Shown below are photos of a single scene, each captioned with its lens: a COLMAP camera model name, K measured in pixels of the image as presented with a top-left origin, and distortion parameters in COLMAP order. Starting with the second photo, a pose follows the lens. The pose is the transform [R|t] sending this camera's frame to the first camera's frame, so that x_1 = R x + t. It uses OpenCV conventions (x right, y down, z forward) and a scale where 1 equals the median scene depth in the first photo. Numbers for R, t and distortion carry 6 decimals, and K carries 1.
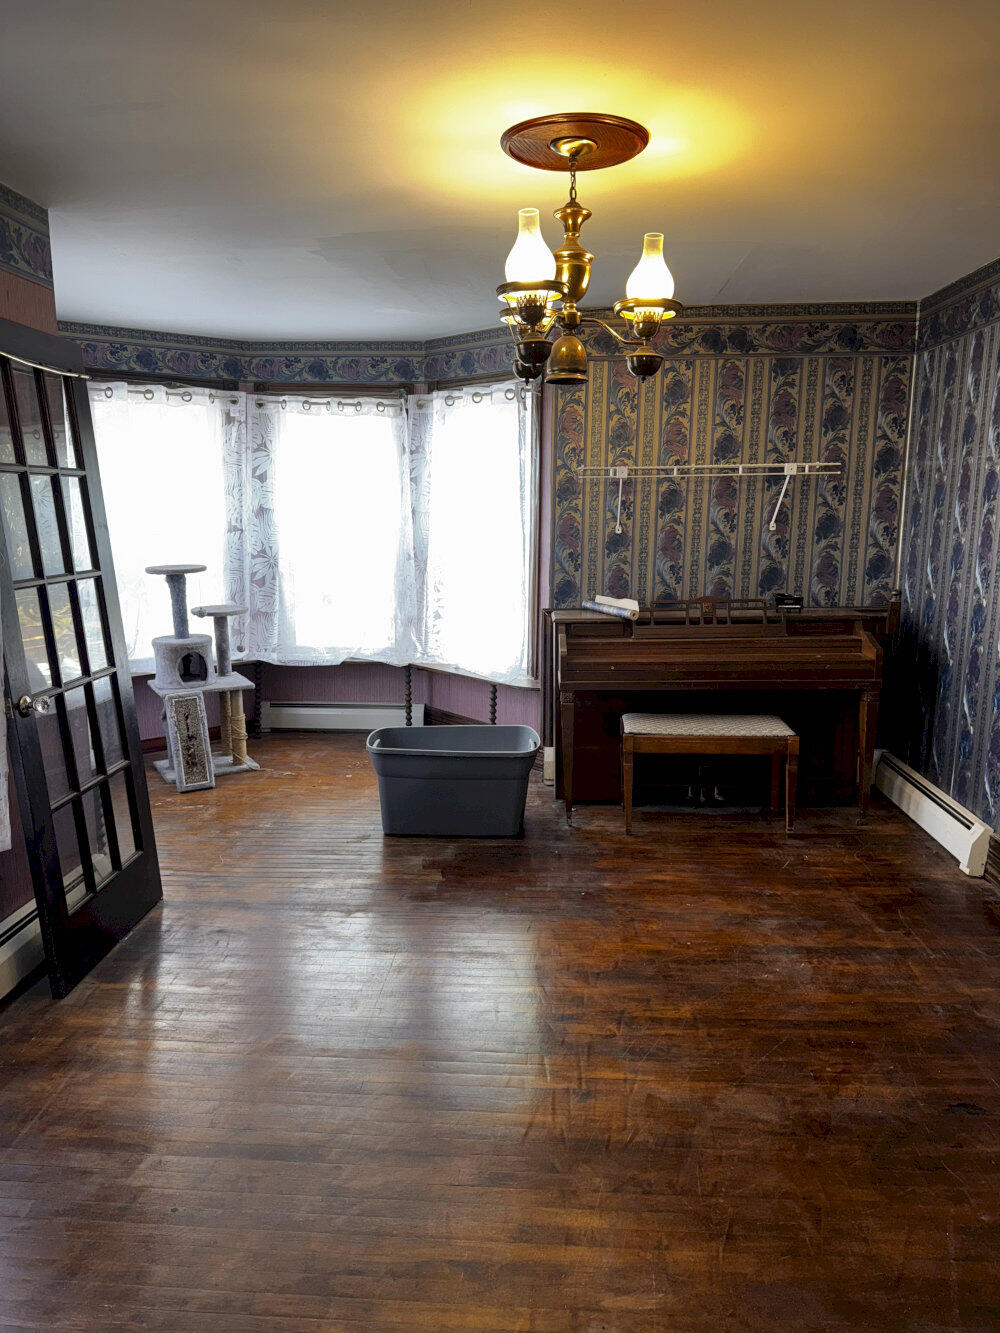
lens RADIAL K [[941.7, 0, 500.0], [0, 941.7, 666.5], [0, 0, 1]] dist [0.133648, -0.177288]
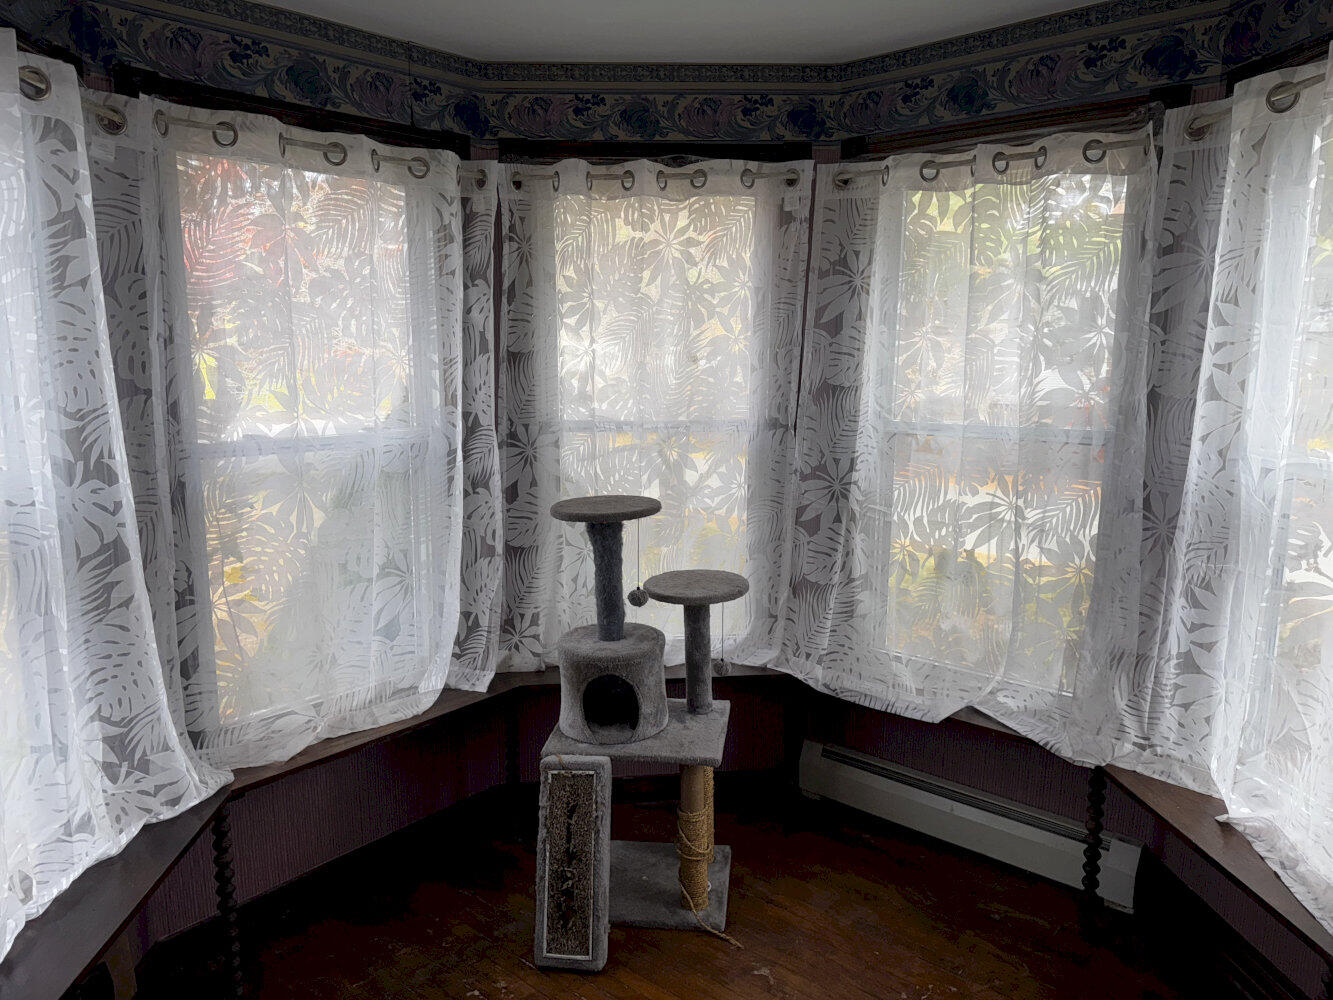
lens RADIAL K [[927.1, 0, 666.5], [0, 927.1, 500.0], [0, 0, 1]] dist [0.073816, -0.092359]
pose [[0.794873, 0.097972, -0.598815, -0.011733], [-0.103004, 0.994342, 0.025955, -0.109723], [0.597970, 0.041049, 0.800467, 0.552561]]
